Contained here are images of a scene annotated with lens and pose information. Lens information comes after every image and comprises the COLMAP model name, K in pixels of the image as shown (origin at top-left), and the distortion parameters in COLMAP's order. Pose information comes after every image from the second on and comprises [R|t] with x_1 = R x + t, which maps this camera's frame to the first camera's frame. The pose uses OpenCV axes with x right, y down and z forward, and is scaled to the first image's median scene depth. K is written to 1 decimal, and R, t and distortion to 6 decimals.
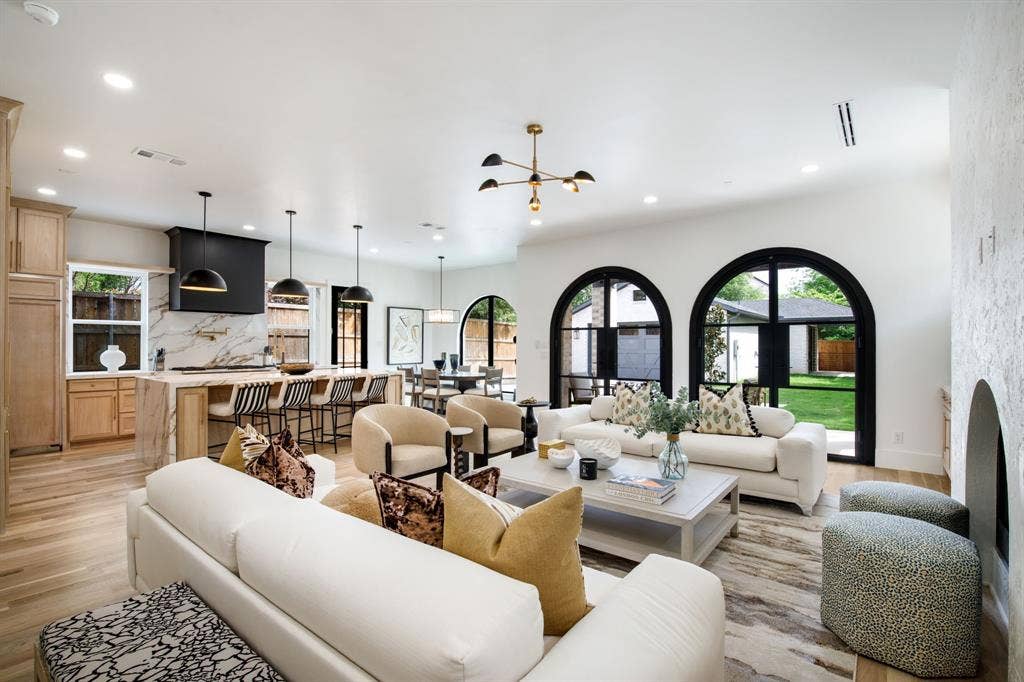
lens RADIAL K [[470.3, 0, 491.3], [0, 470.3, 346.1], [0, 0, 1]] dist [0.018453, -0.002955]
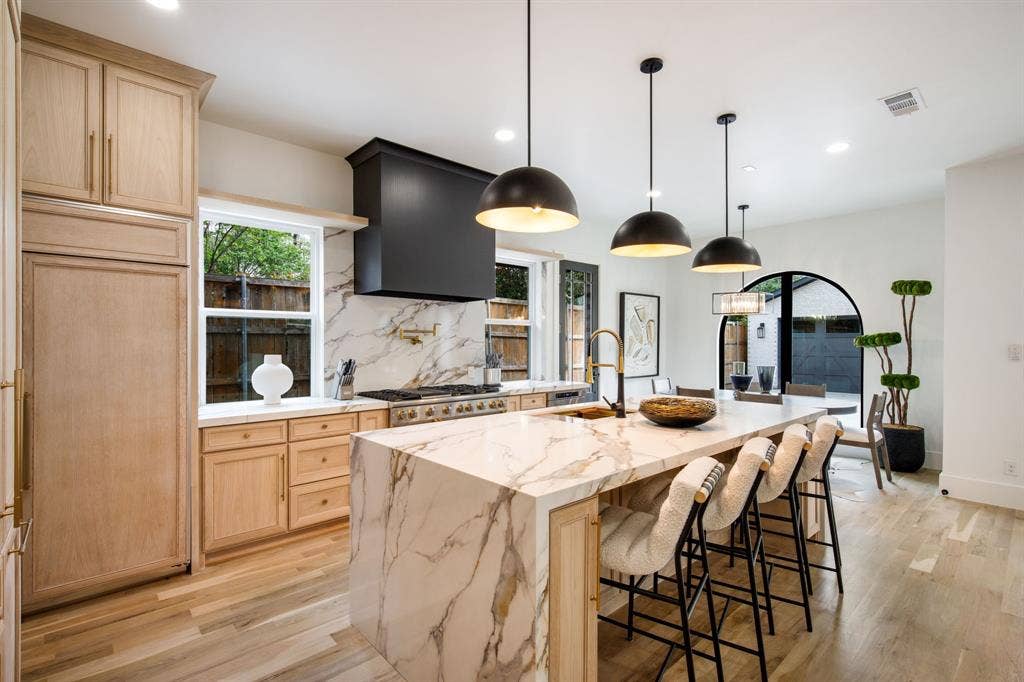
lens RADIAL K [[470.3, 0, 524.5], [0, 470.3, 346.9], [0, 0, 1]] dist [0.018453, -0.002955]
pose [[0.995220, 0.000706, -0.097653, -0.426126], [-0.000202, 0.999987, 0.005169, -0.013187], [0.097656, -0.005125, 0.995207, 0.456209]]
